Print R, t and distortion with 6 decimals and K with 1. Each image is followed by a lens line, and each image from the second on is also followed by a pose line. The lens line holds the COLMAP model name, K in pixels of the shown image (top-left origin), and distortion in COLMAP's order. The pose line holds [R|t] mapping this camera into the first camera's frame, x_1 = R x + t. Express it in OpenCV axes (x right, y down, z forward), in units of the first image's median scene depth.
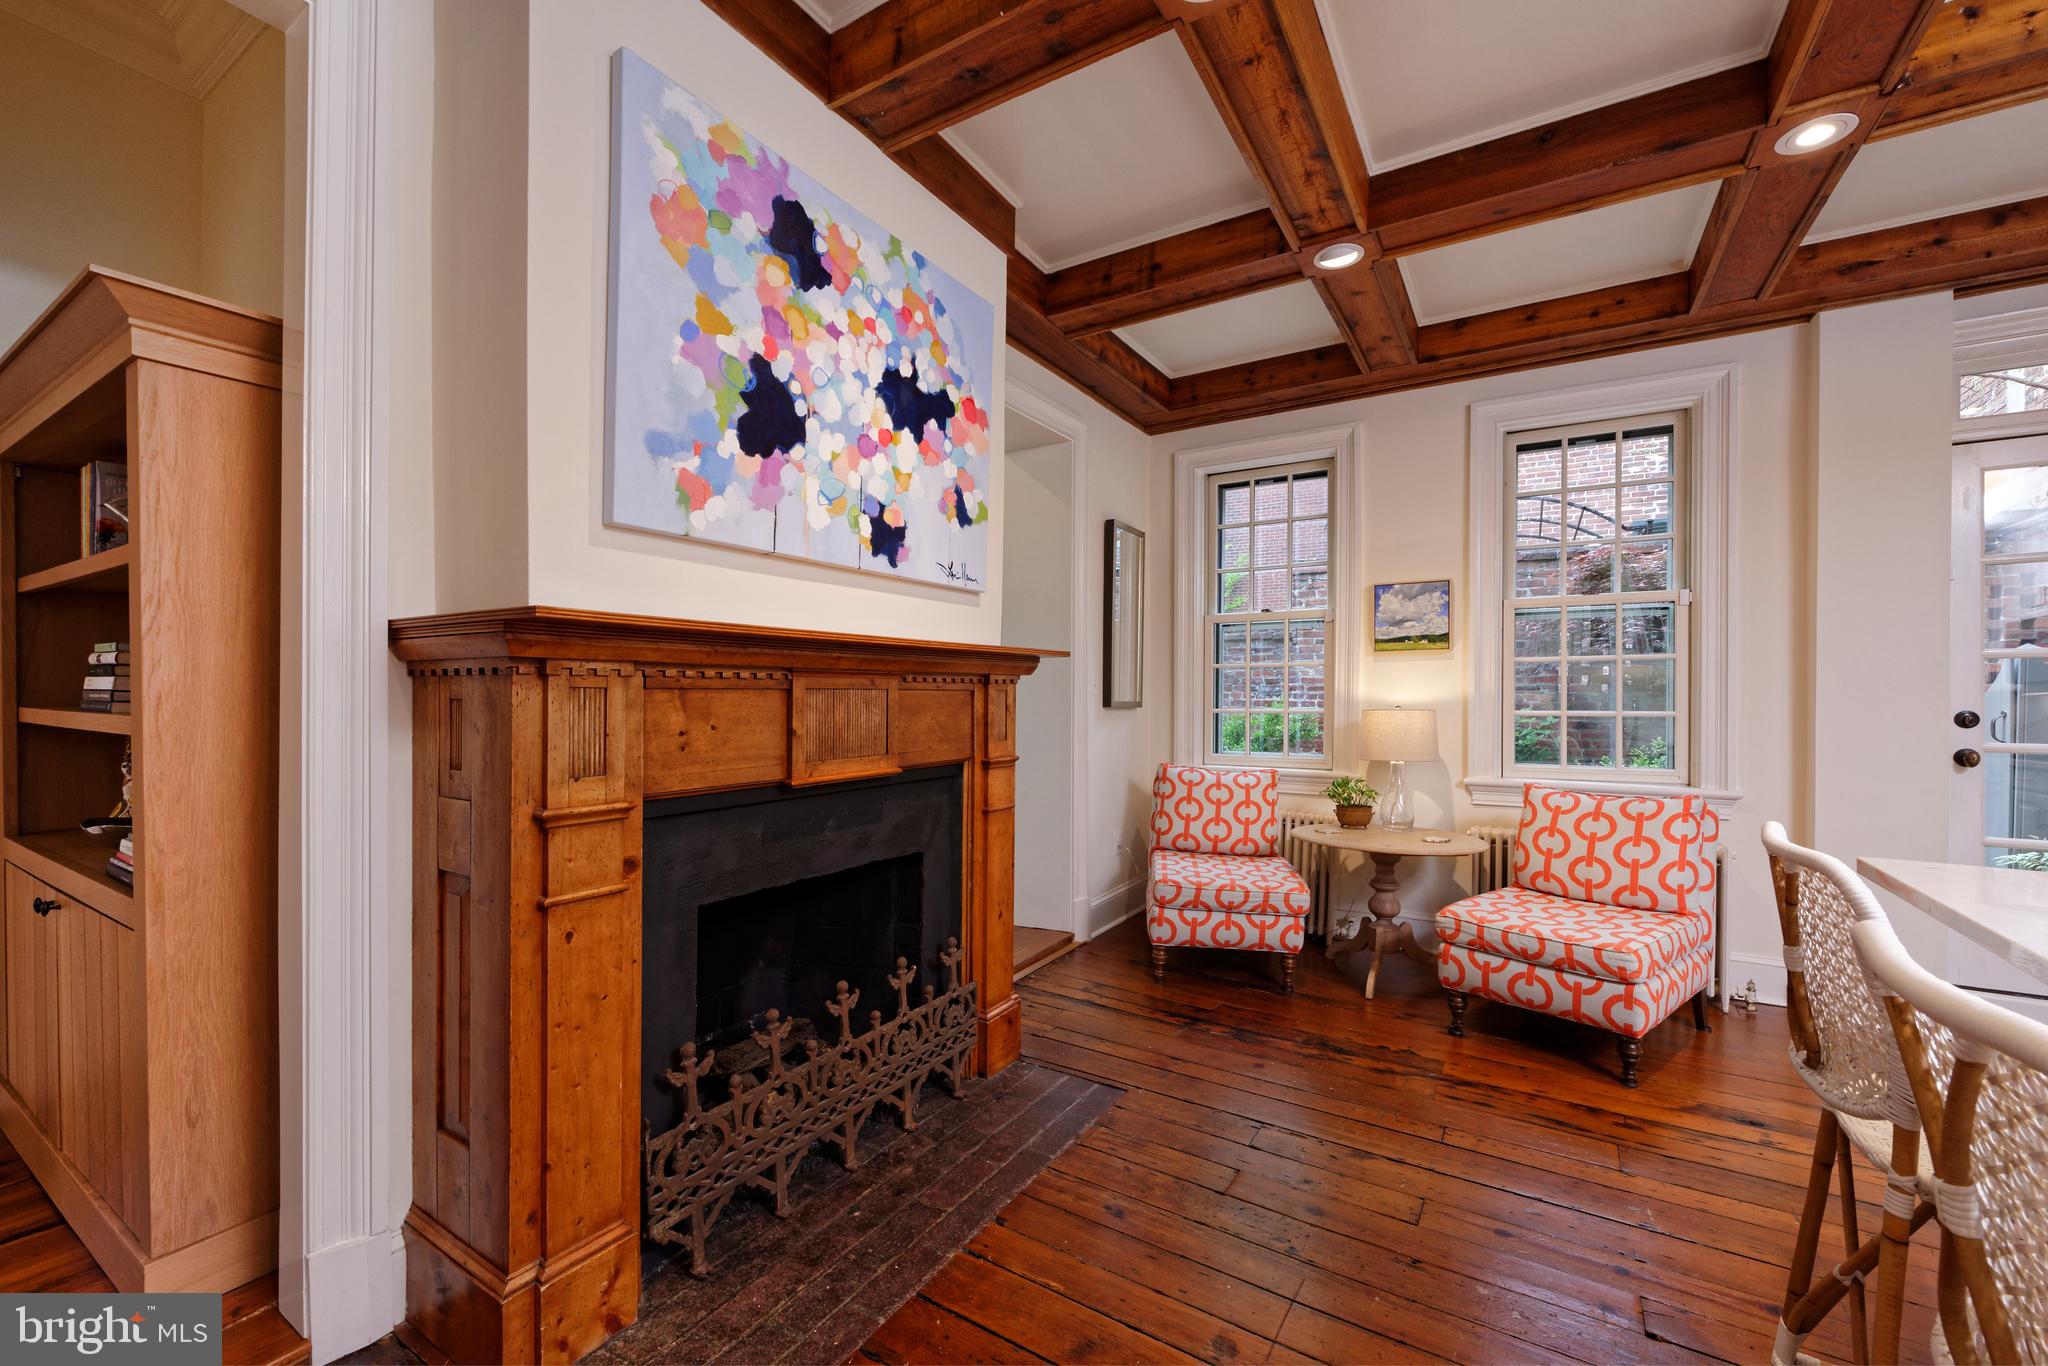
lens RADIAL K [[802.8, 0, 1052.4], [0, 802.8, 702.0], [0, 0, 1]] dist [0.000402, 0.000169]
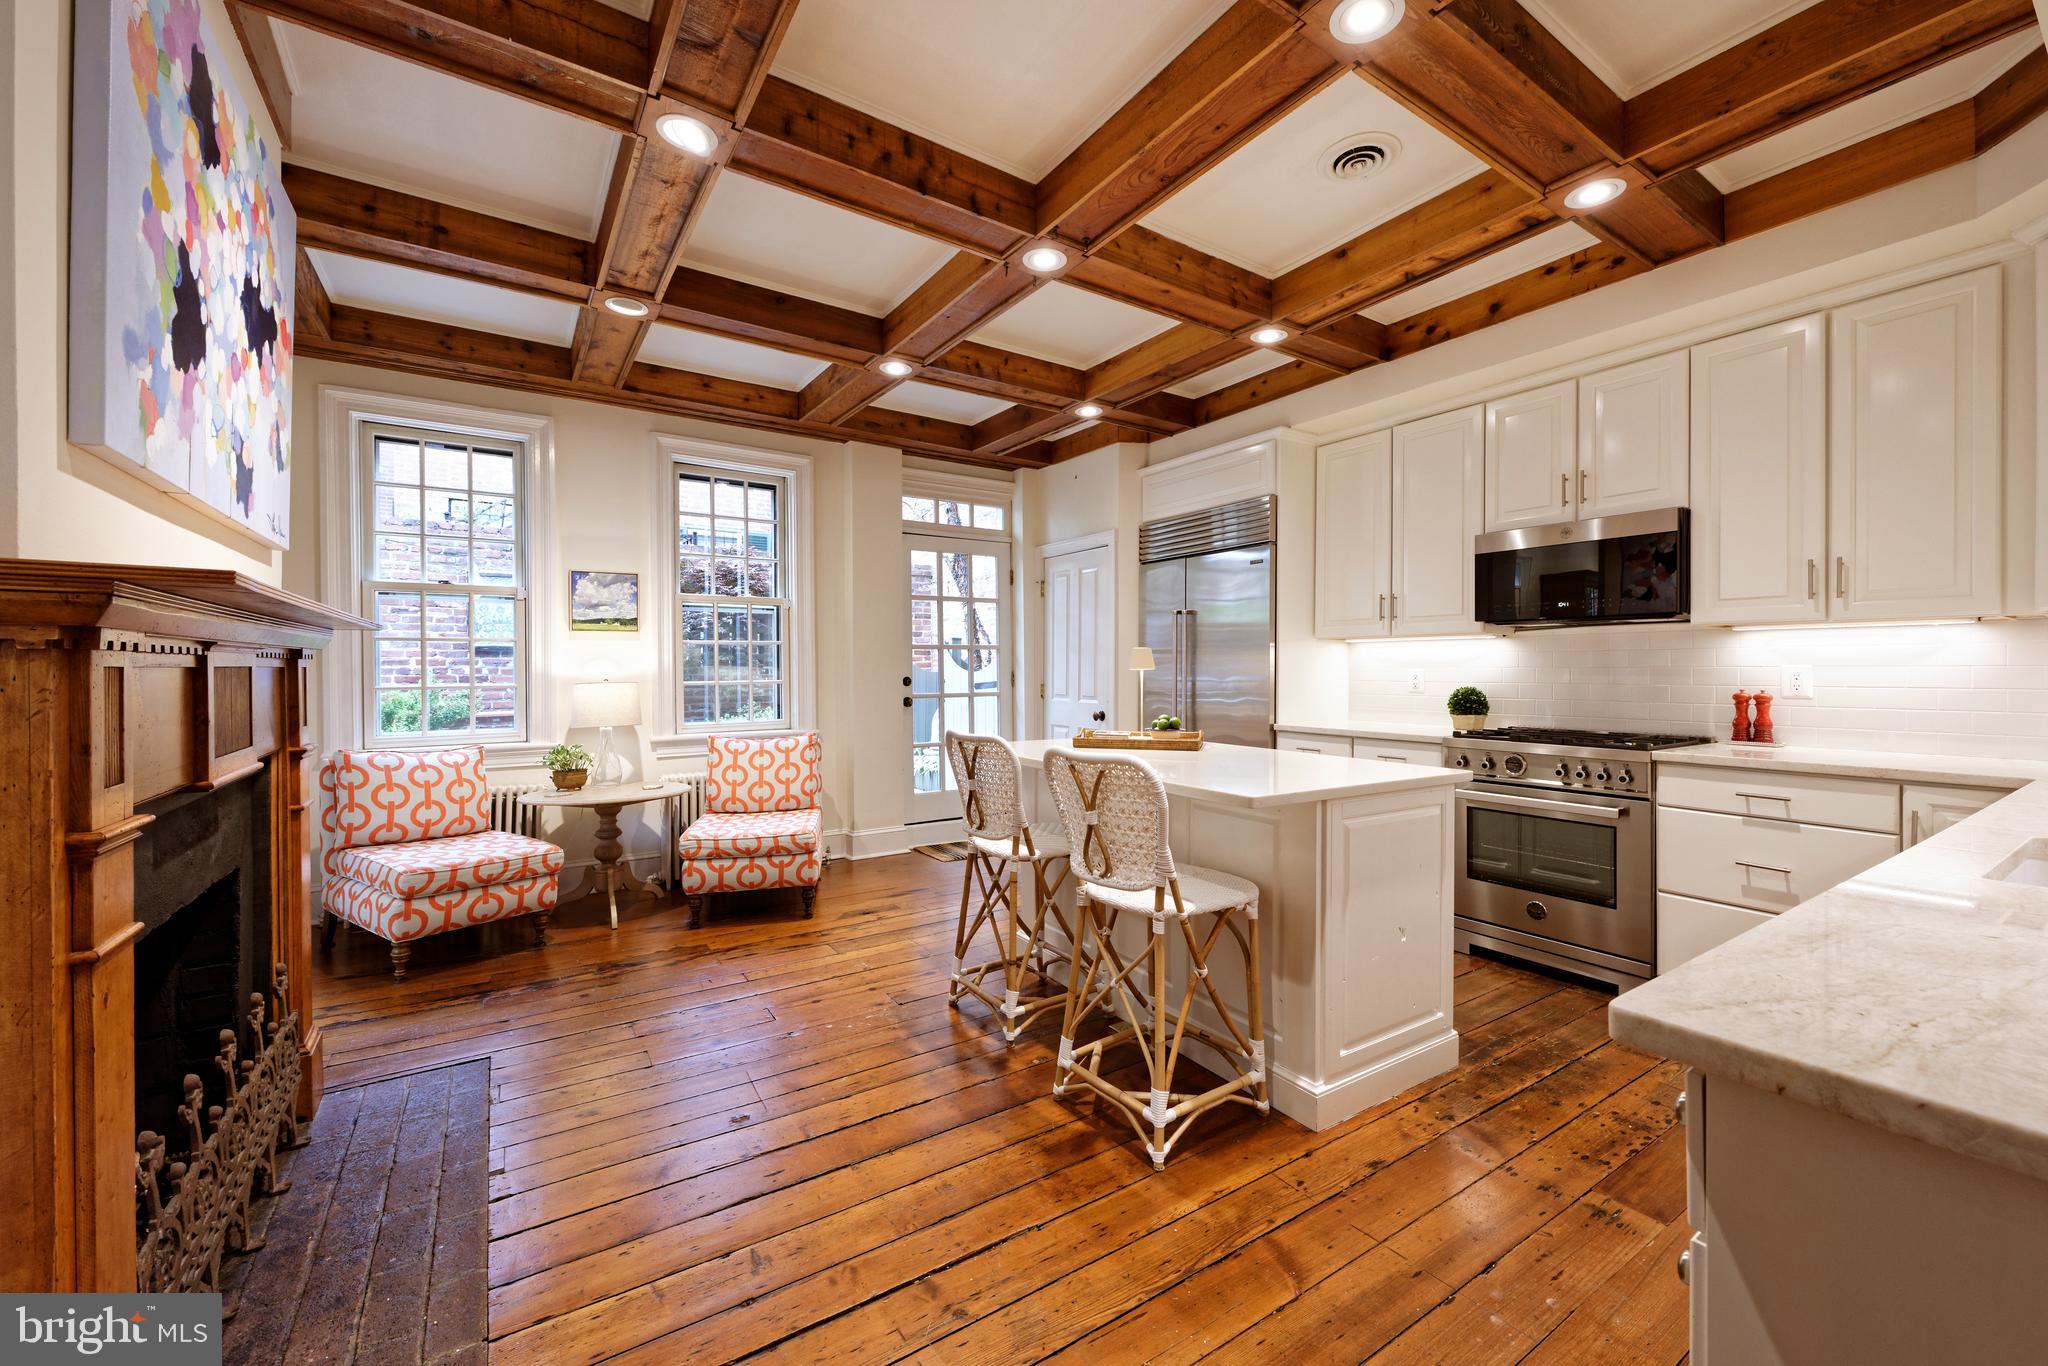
lens RADIAL K [[825.4, 0, 1018.6], [0, 825.4, 677.5], [0, 0, 1]] dist [0.000901, 0.000096]
pose [[0.428320, -0.014204, 0.903515, -0.578627], [0.010878, 0.999885, 0.010563, -0.005686], [-0.903562, 0.005304, 0.428425, -0.068398]]
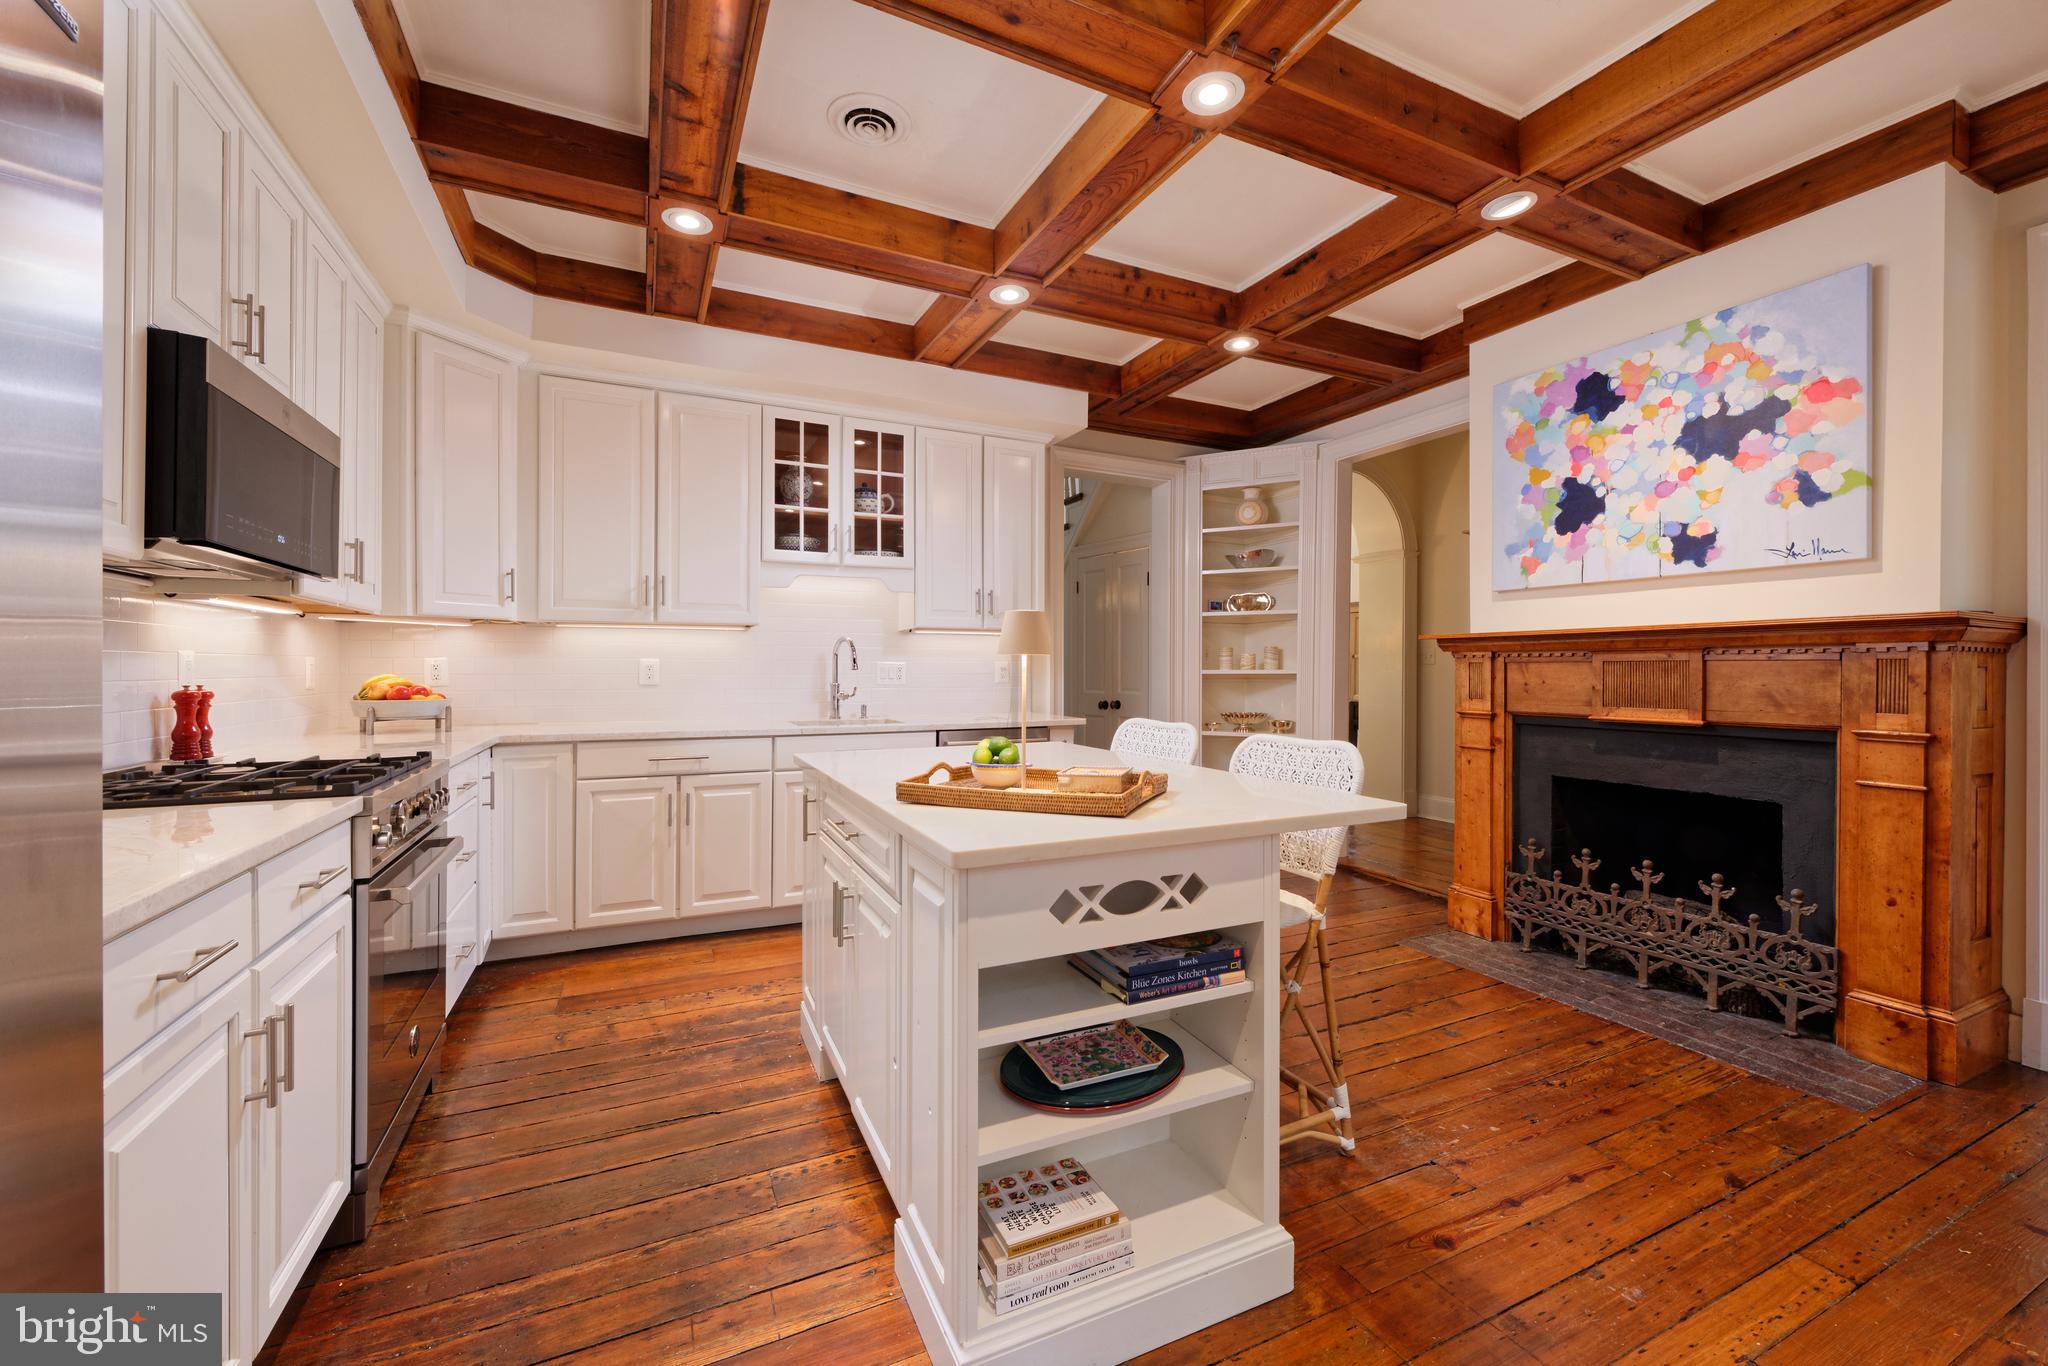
lens RADIAL K [[825.4, 0, 1018.6], [0, 825.4, 677.5], [0, 0, 1]] dist [0.000901, 0.000096]
pose [[-0.546930, 0.003549, -0.837171, 1.419702], [-0.012381, 0.999847, 0.012327, 0.008253], [0.837087, 0.017107, -0.546802, 0.748449]]
